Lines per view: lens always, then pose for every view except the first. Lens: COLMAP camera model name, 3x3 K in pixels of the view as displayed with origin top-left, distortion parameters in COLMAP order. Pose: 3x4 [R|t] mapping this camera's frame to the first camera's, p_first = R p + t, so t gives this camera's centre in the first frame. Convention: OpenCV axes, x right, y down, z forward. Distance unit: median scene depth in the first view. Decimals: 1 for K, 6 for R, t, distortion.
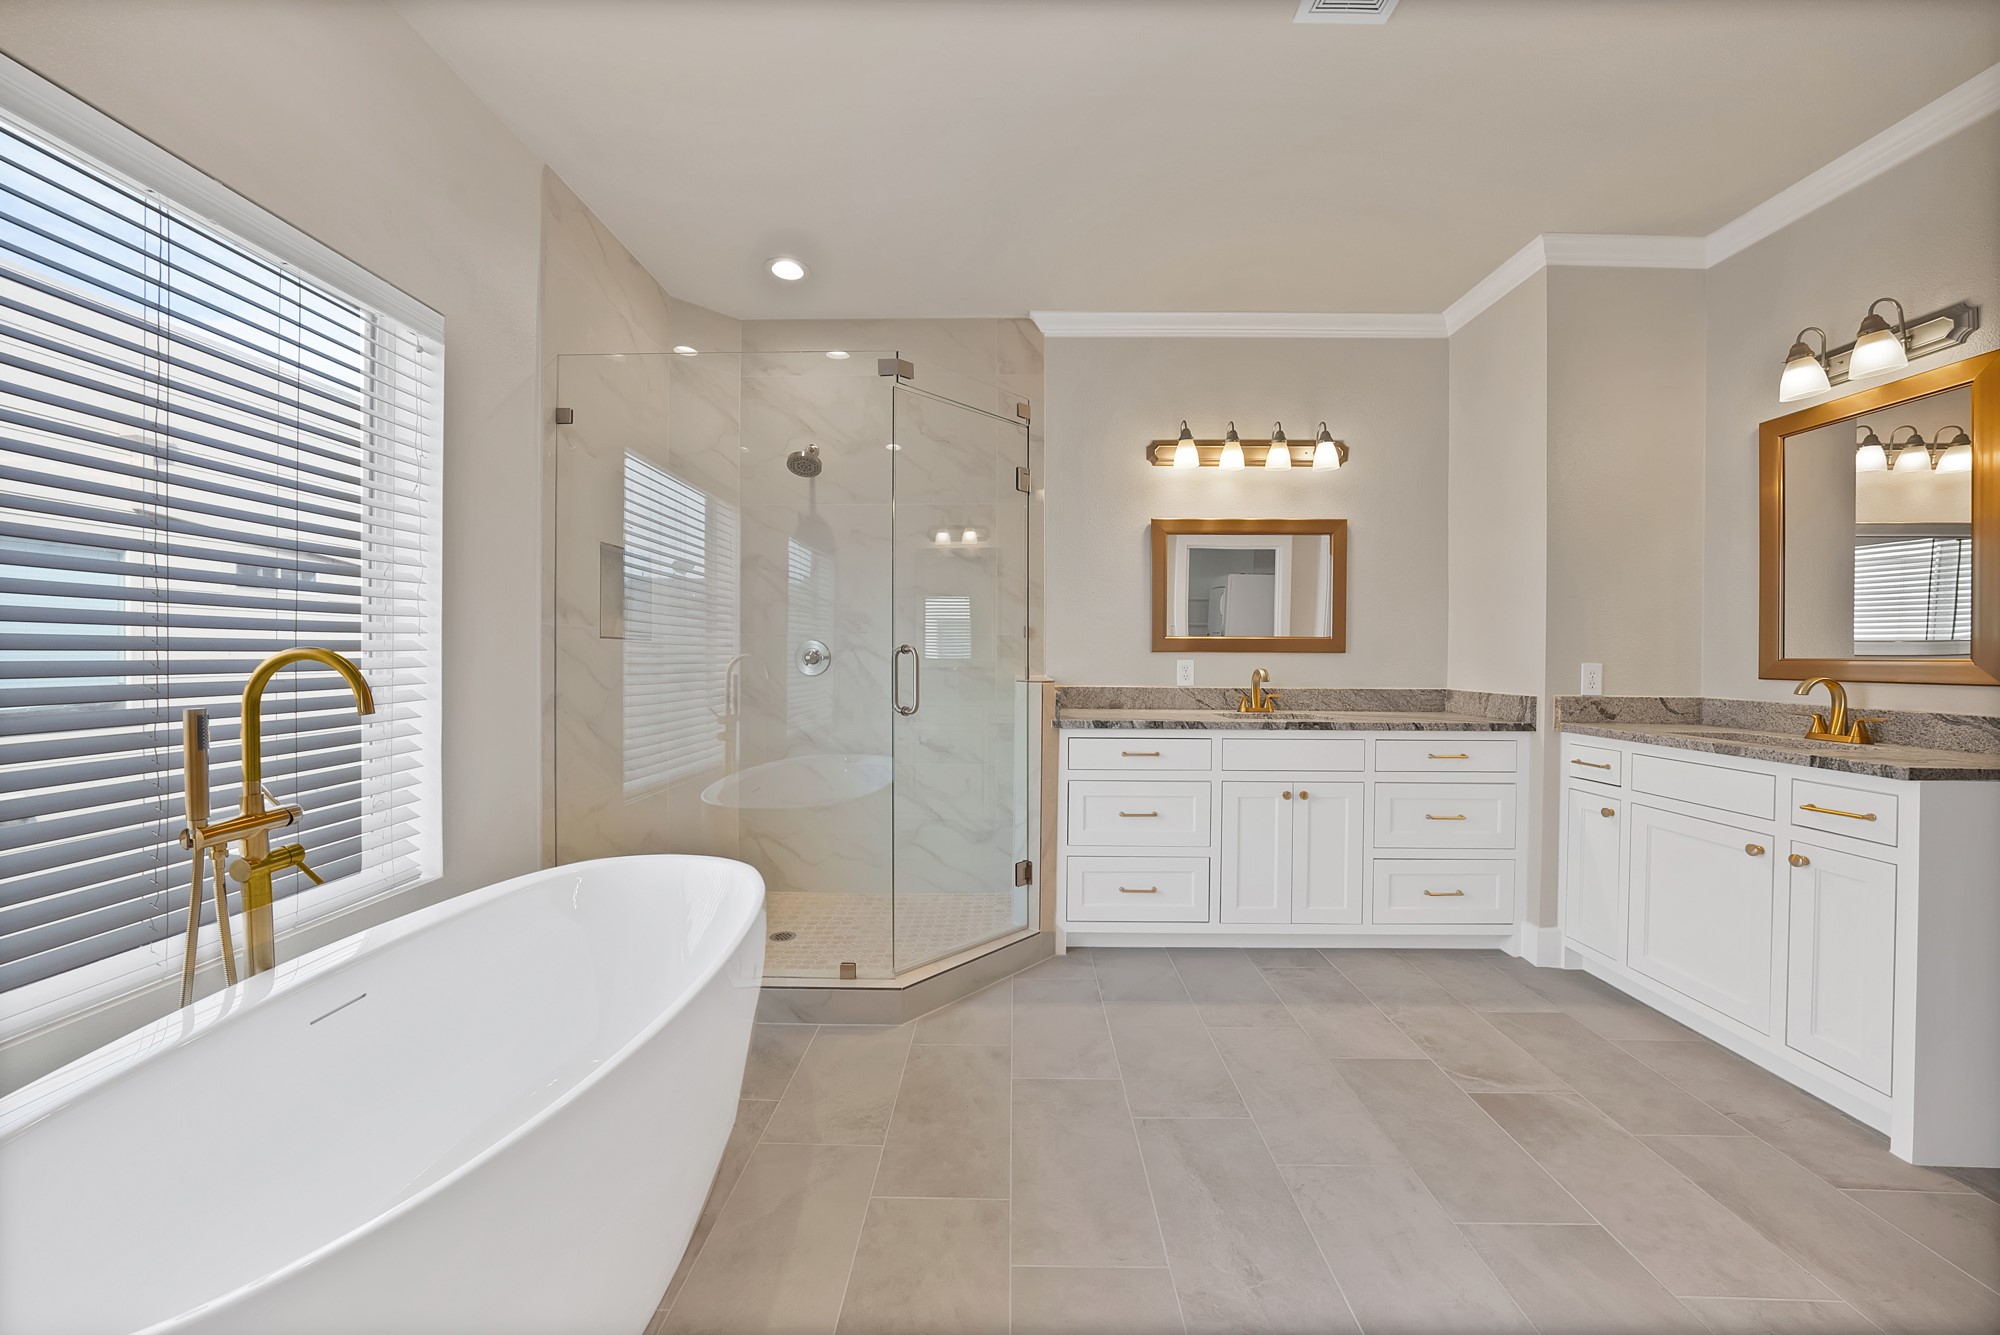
lens RADIAL K [[700.8, 0, 1001.5], [0, 700.8, 657.8], [0, 0, 1]] dist [-0.026116, 0.005953]
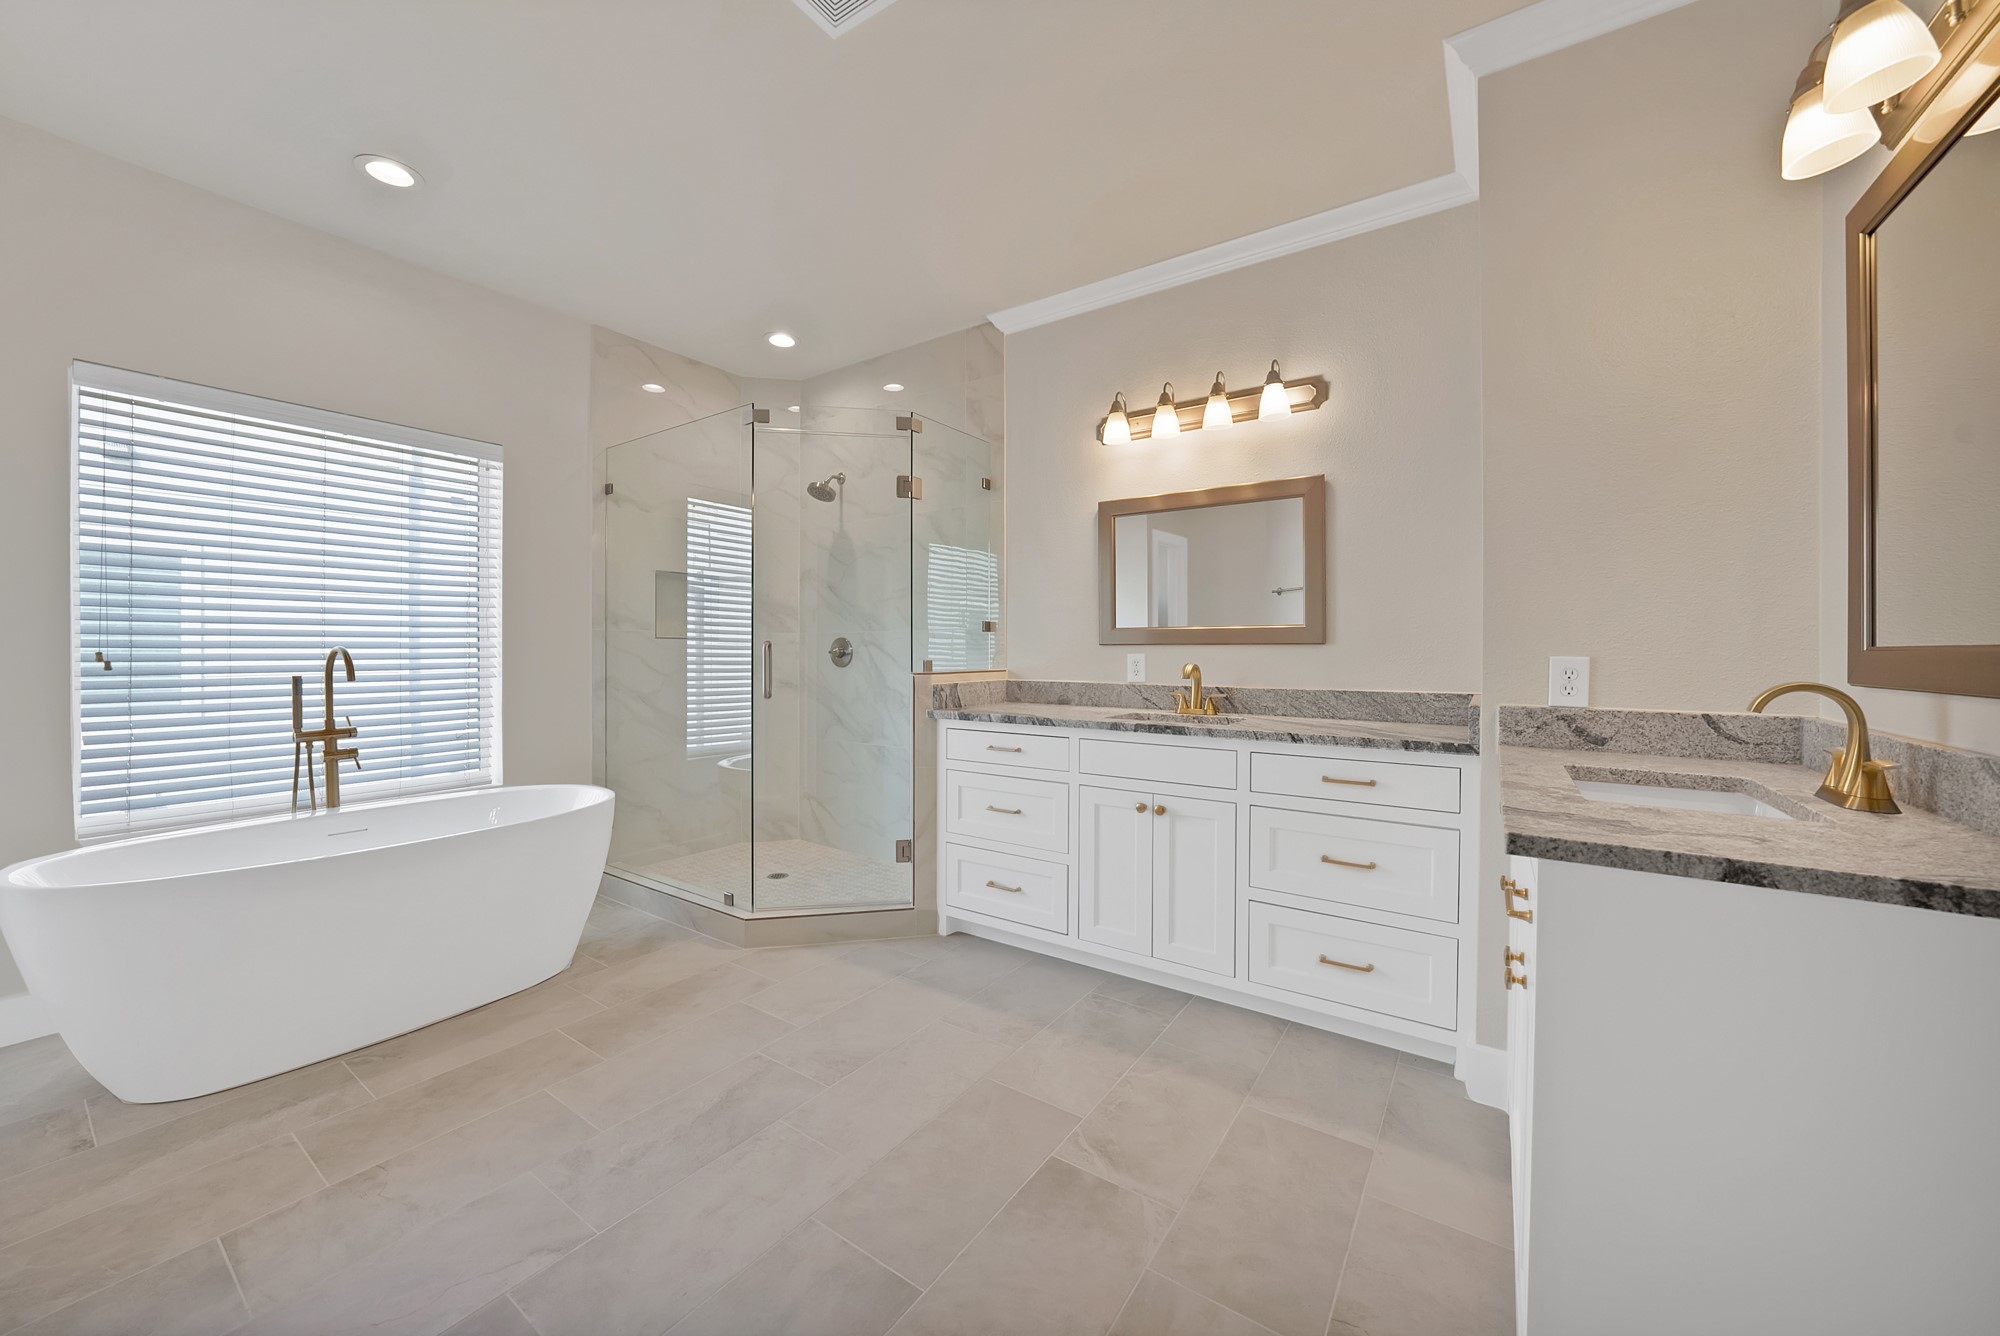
lens RADIAL K [[718.6, 0, 1000.9], [0, 718.6, 651.0], [0, 0, 1]] dist [-0.029182, 0.006065]
pose [[0.838275, -0.003712, -0.545234, 0.752117], [0.001164, 0.999987, -0.005019, 0.005327], [0.545246, 0.003573, 0.838269, 0.151494]]
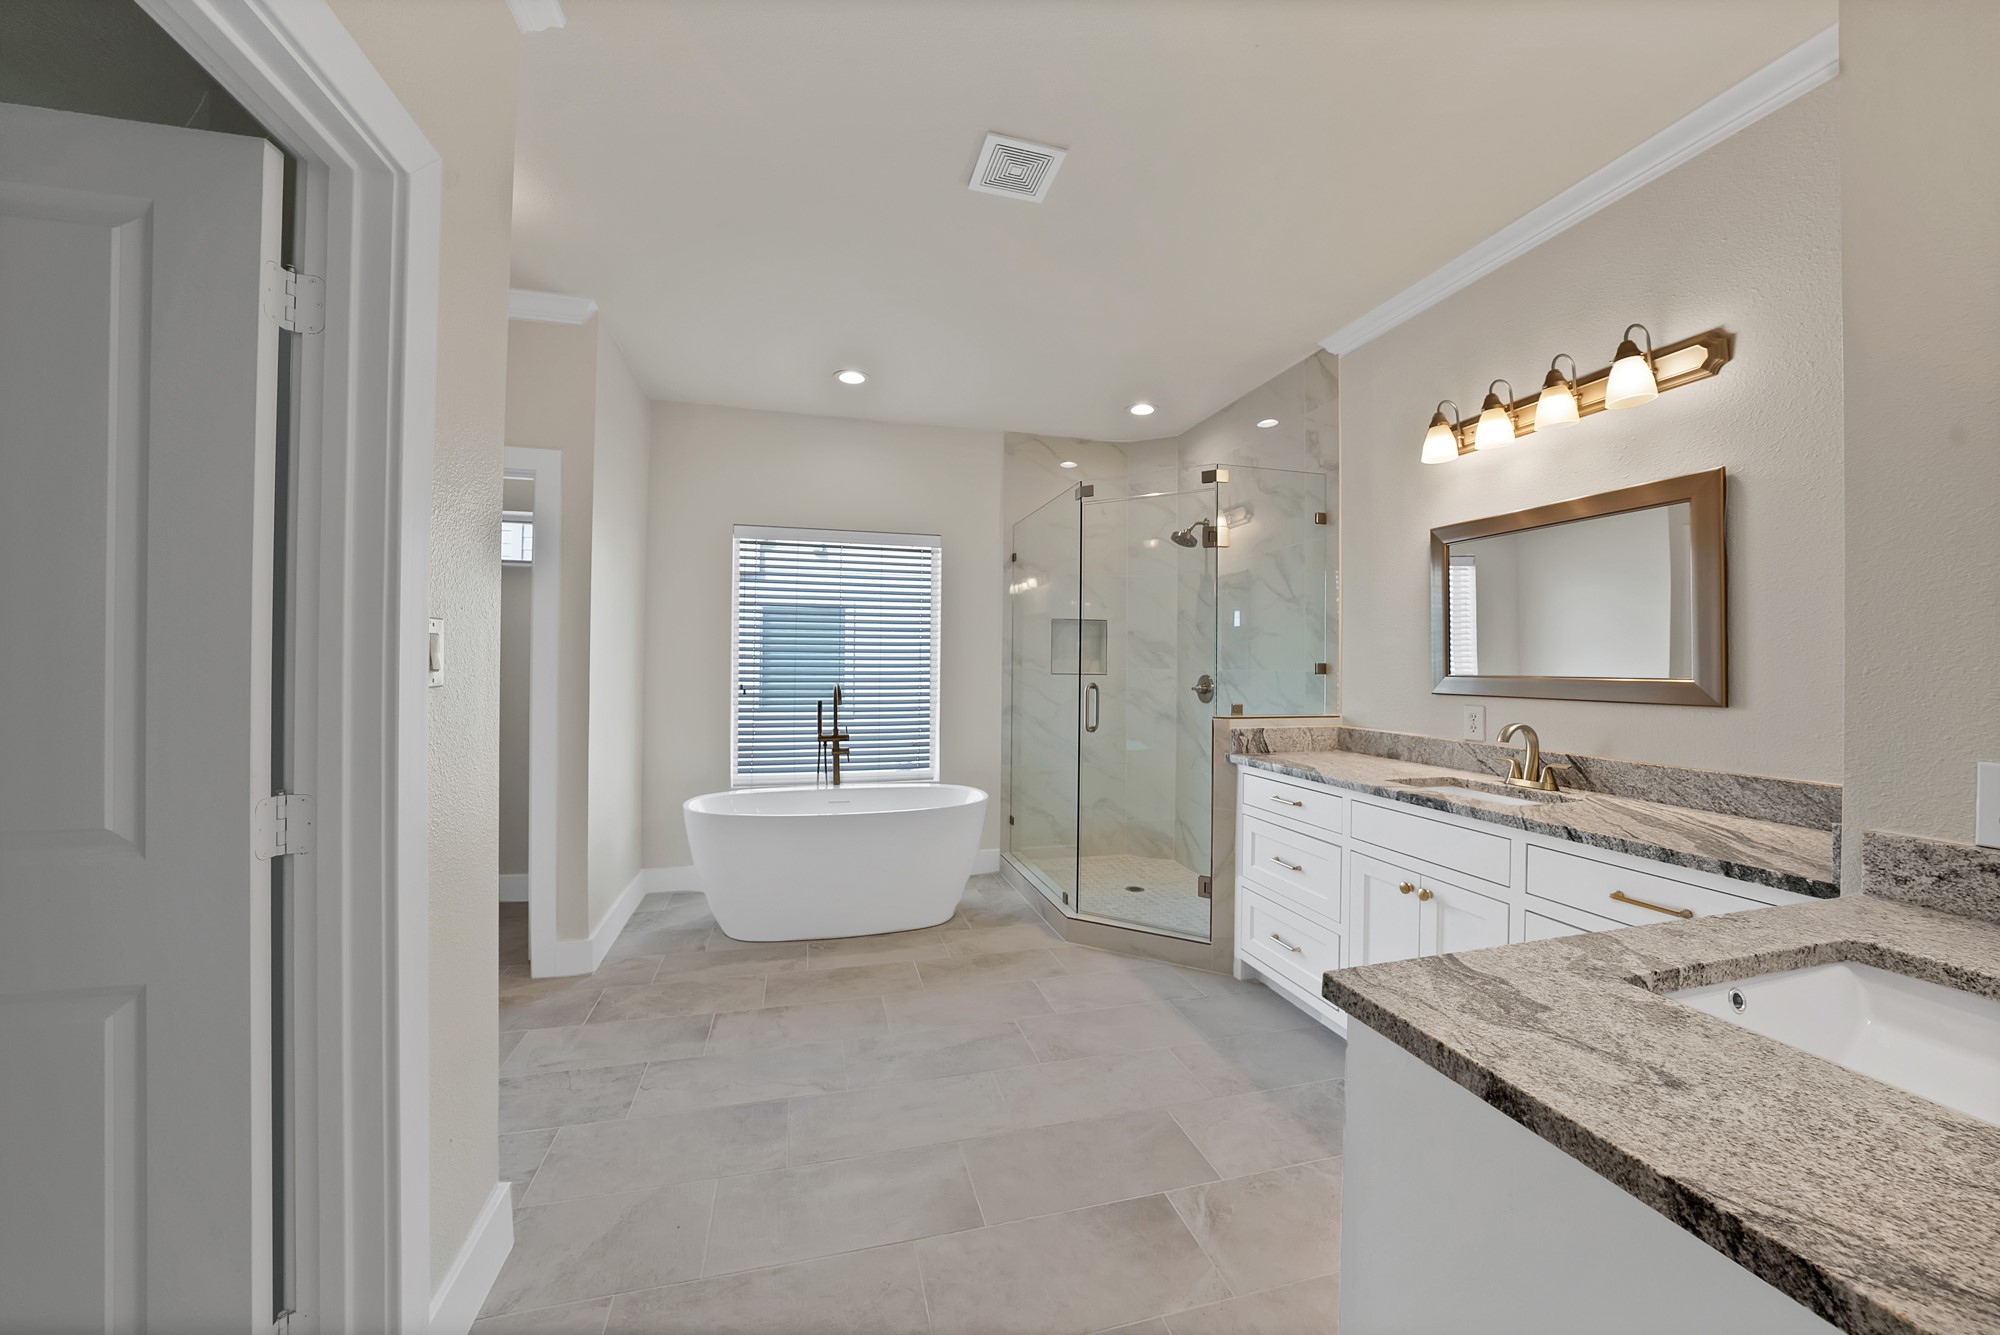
lens RADIAL K [[717.1, 0, 1016.2], [0, 717.1, 660.3], [0, 0, 1]] dist [-0.030874, 0.005797]
pose [[0.297479, -0.008444, -0.954691, 1.025711], [-0.012680, 0.999838, -0.012795, -0.036483], [0.954644, 0.015912, 0.297324, 0.358562]]
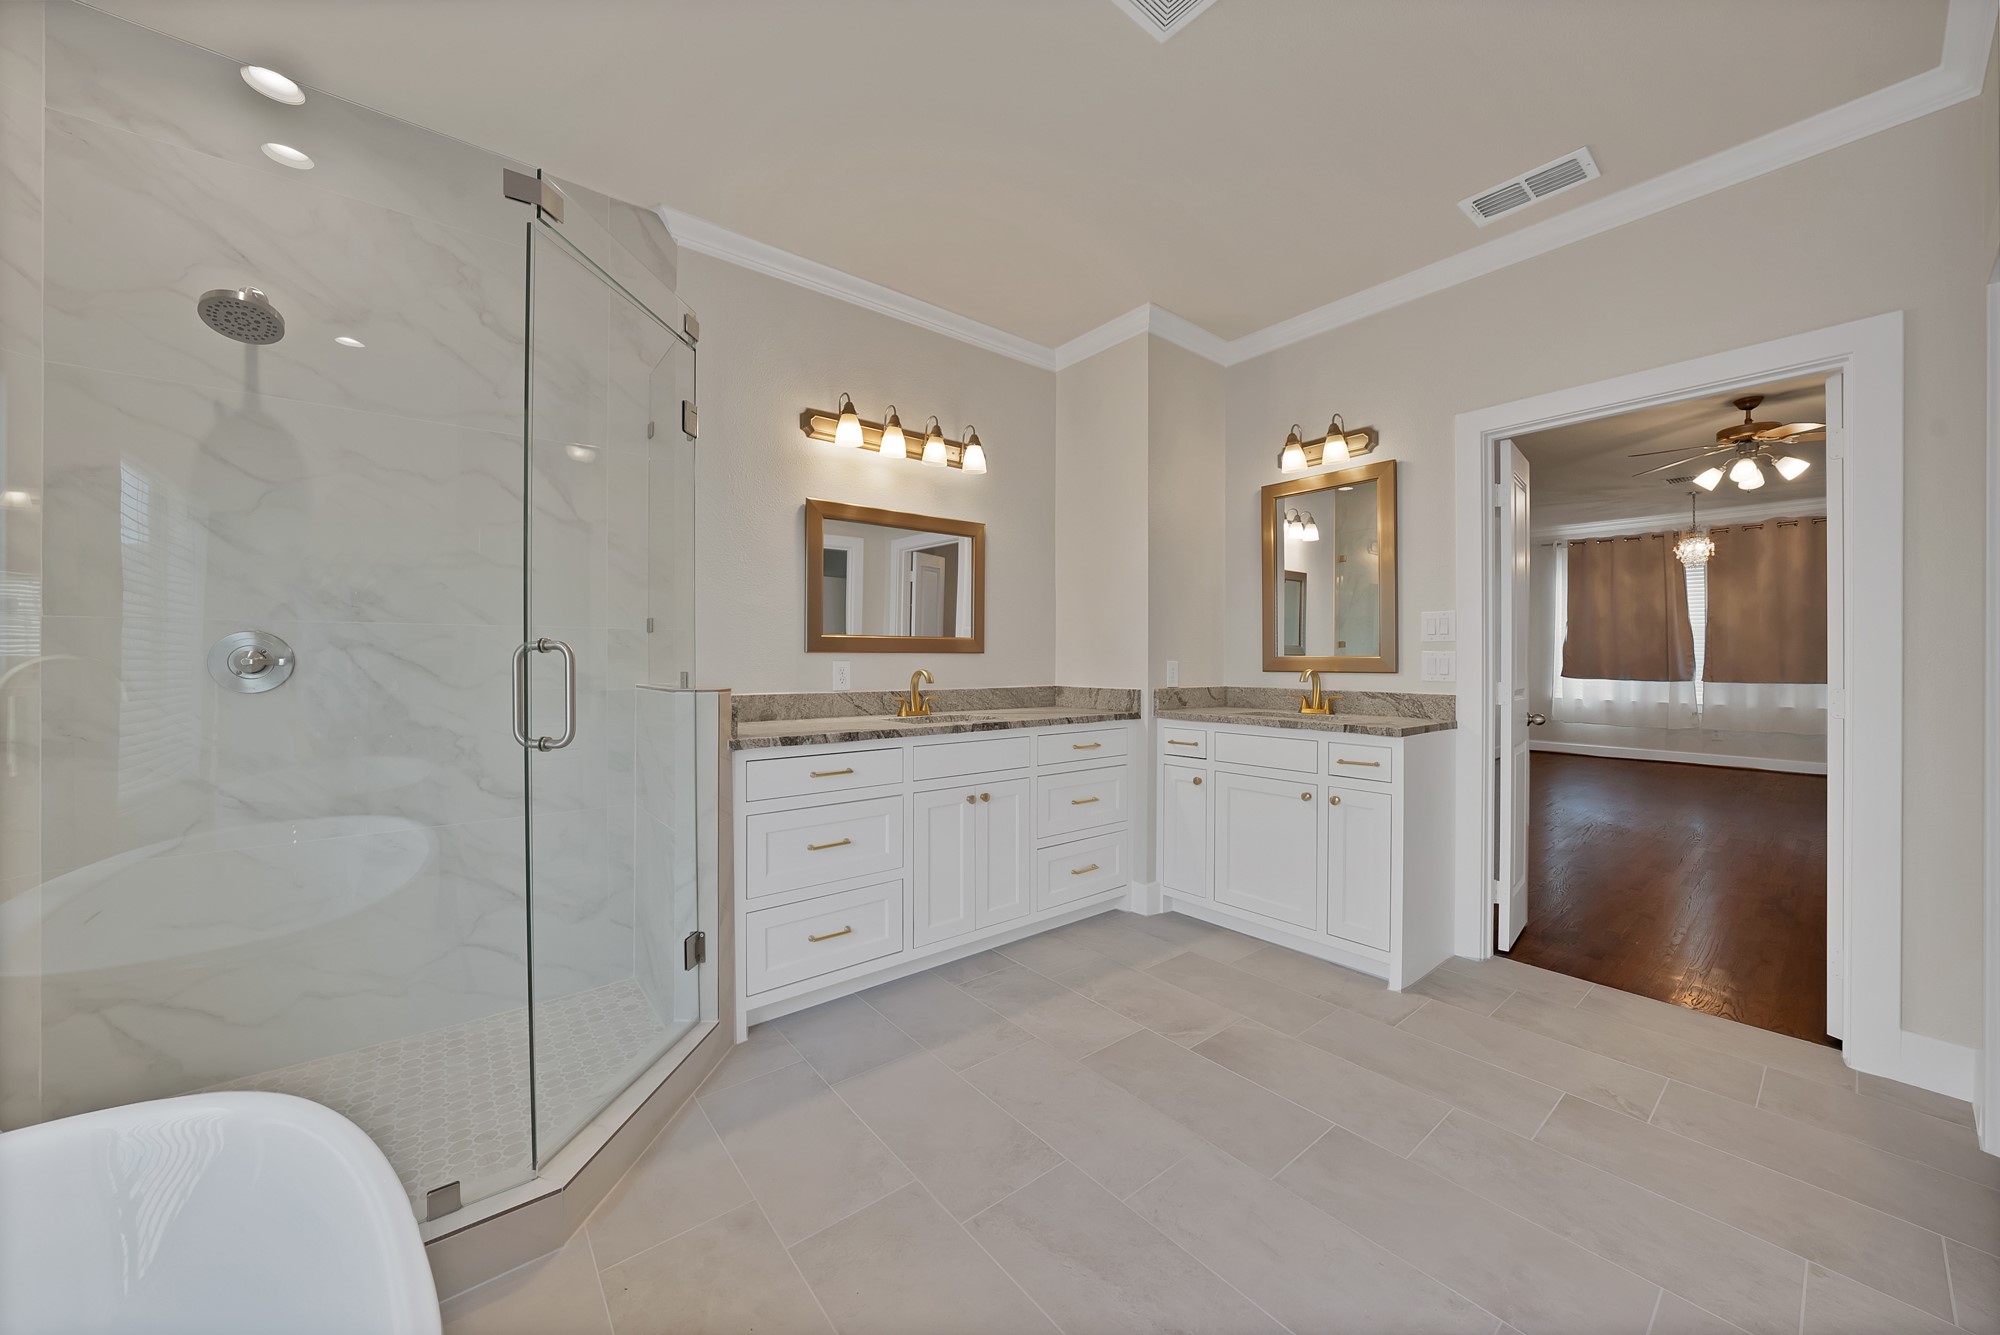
lens RADIAL K [[705.3, 0, 990.3], [0, 705.3, 655.5], [0, 0, 1]] dist [-0.025942, 0.005158]
pose [[0.775108, -0.001636, 0.631827, -0.190497], [0.006653, 0.999962, -0.005572, 0.002507], [-0.631794, 0.008523, 0.775090, 0.221606]]
